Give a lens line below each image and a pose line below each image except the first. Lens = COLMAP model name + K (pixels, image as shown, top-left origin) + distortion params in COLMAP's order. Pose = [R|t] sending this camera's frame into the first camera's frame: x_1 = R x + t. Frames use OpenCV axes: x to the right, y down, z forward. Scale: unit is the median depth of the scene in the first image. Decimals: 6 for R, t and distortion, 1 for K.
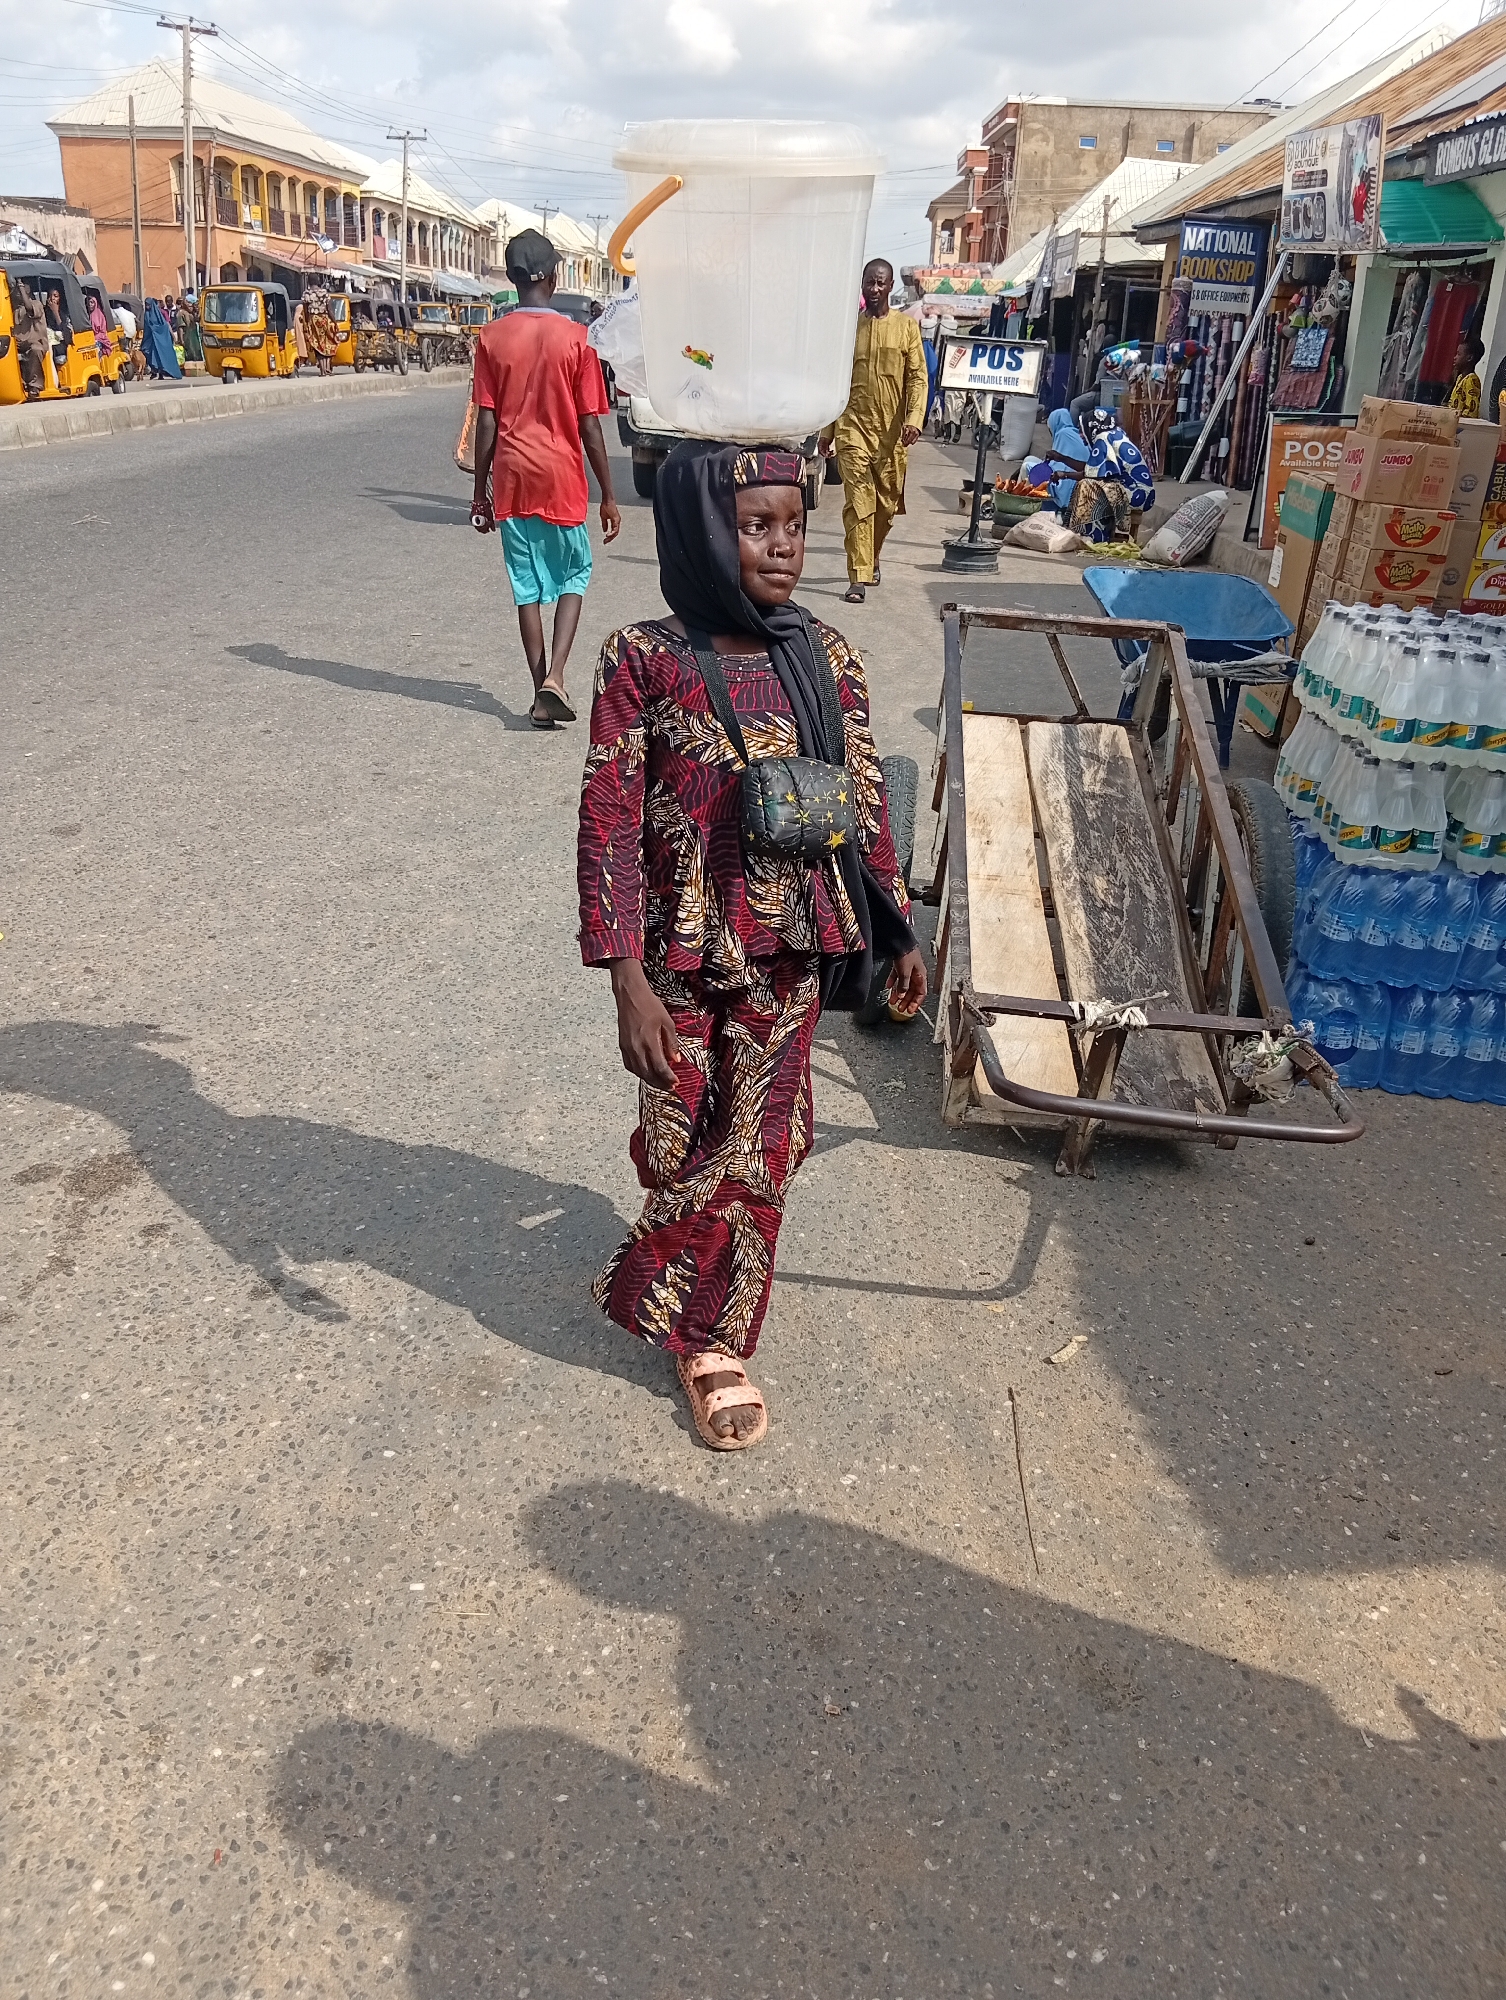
lens RADIAL K [[1619.6, 0, 753.0], [0, 1619.6, 1000.0], [0, 0, 1]] dist [-0.000880, -0.095836]
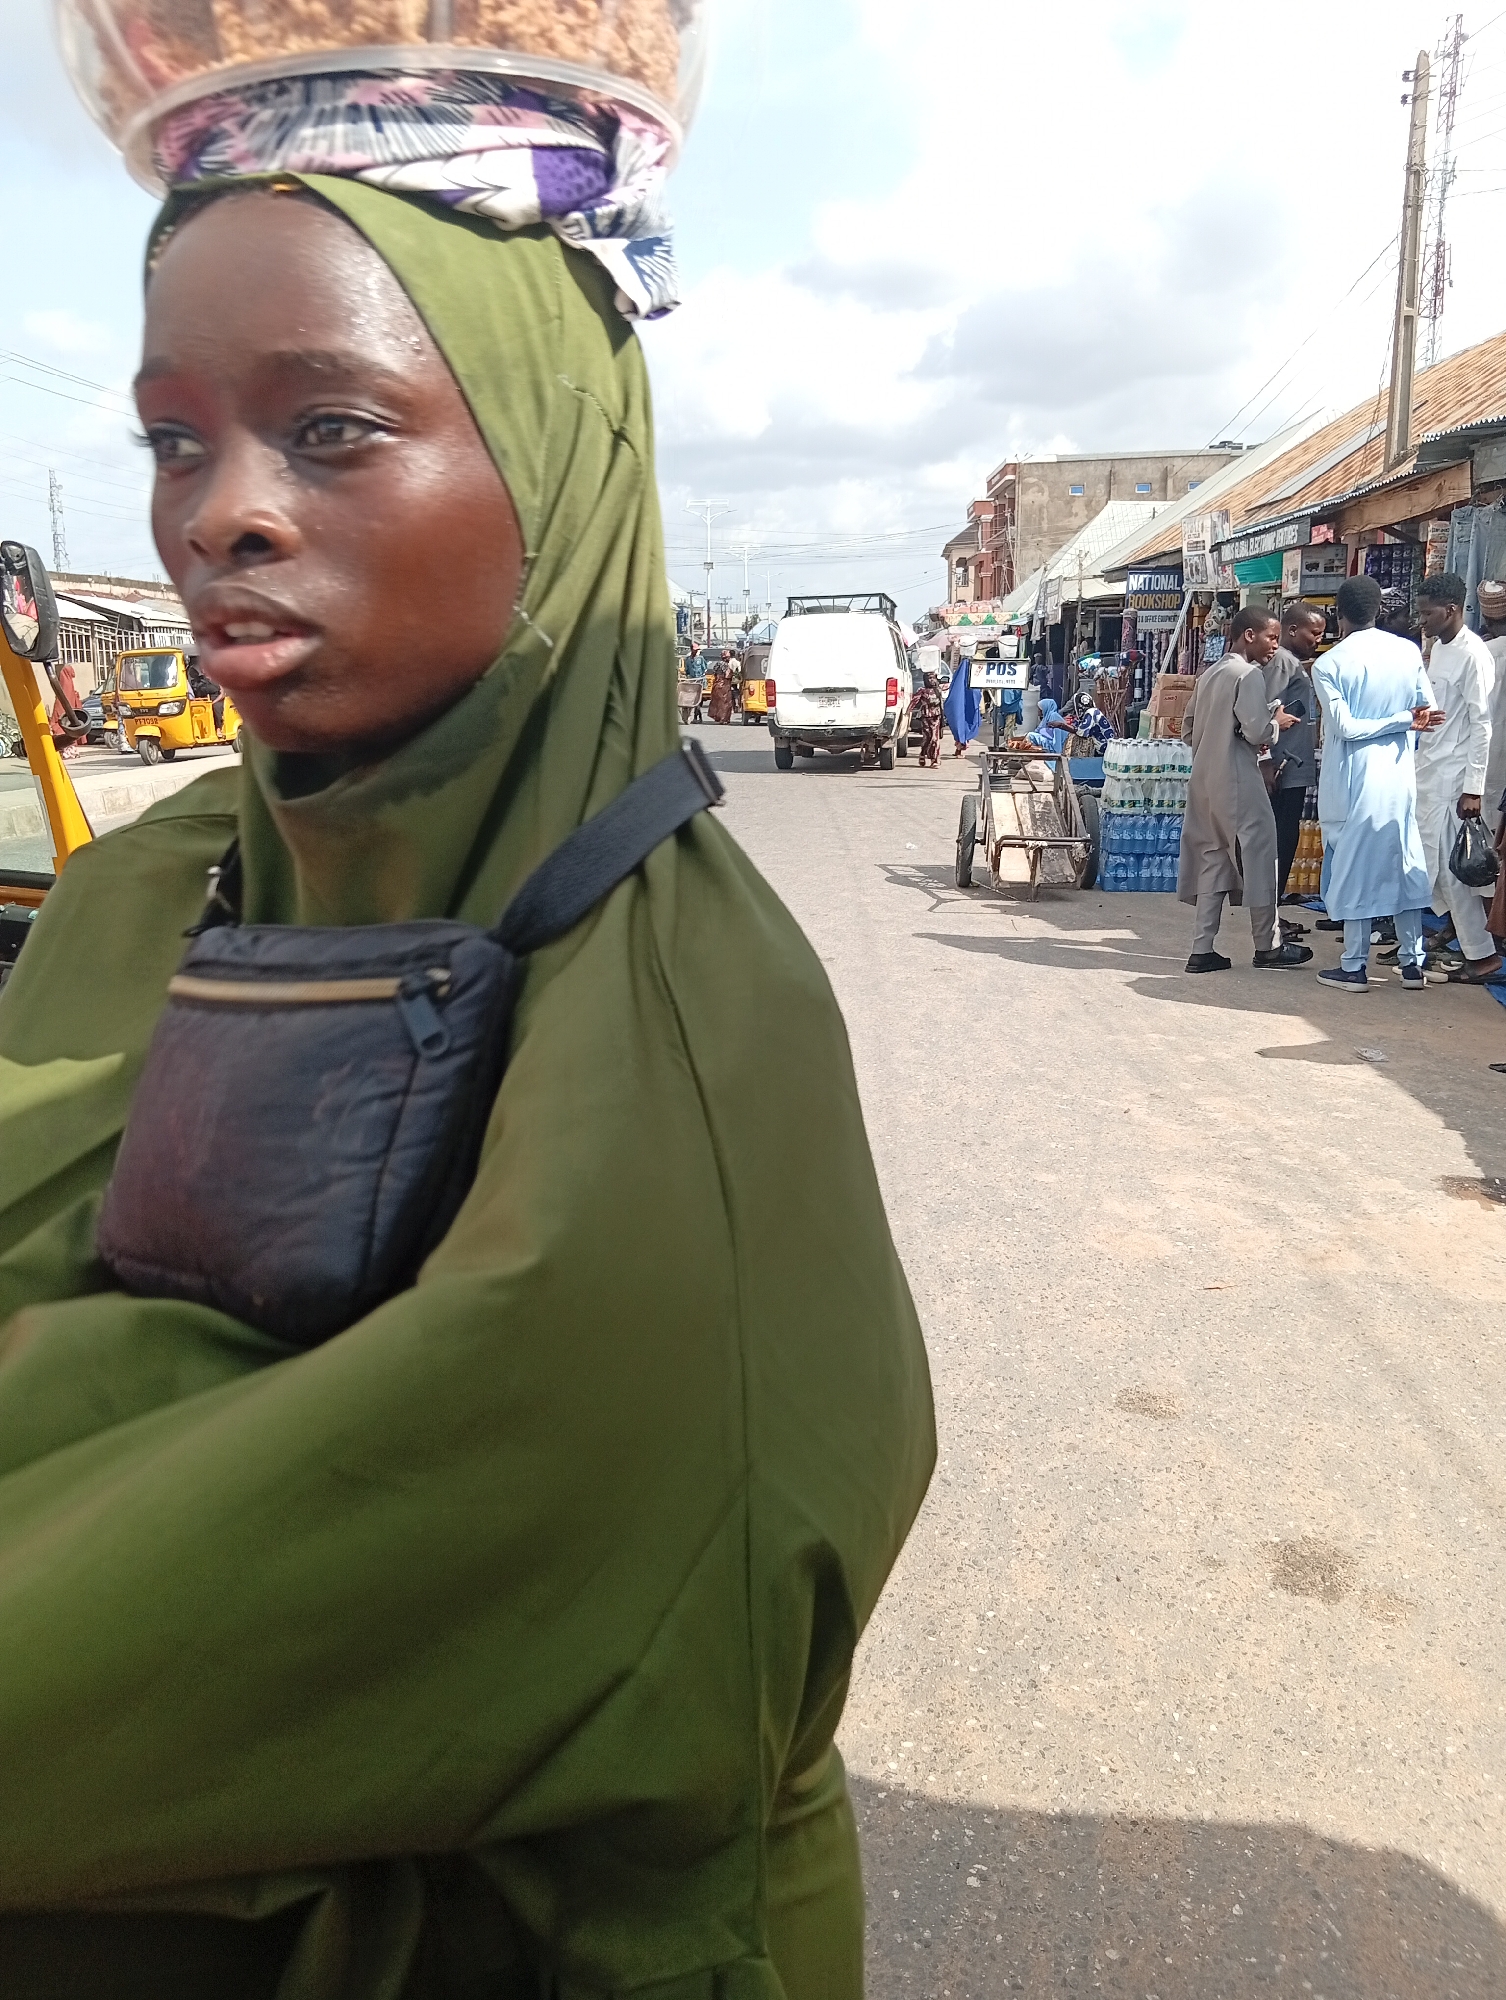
lens RADIAL K [[1535.2, 0, 753.0], [0, 1535.2, 1000.0], [0, 0, 1]] dist [-0.002378, -0.000327]
pose [[0.997973, -0.051956, -0.036746, -0.025523], [0.044693, 0.983288, -0.176487, 0.080415], [0.045302, 0.174487, 0.983617, -0.199543]]
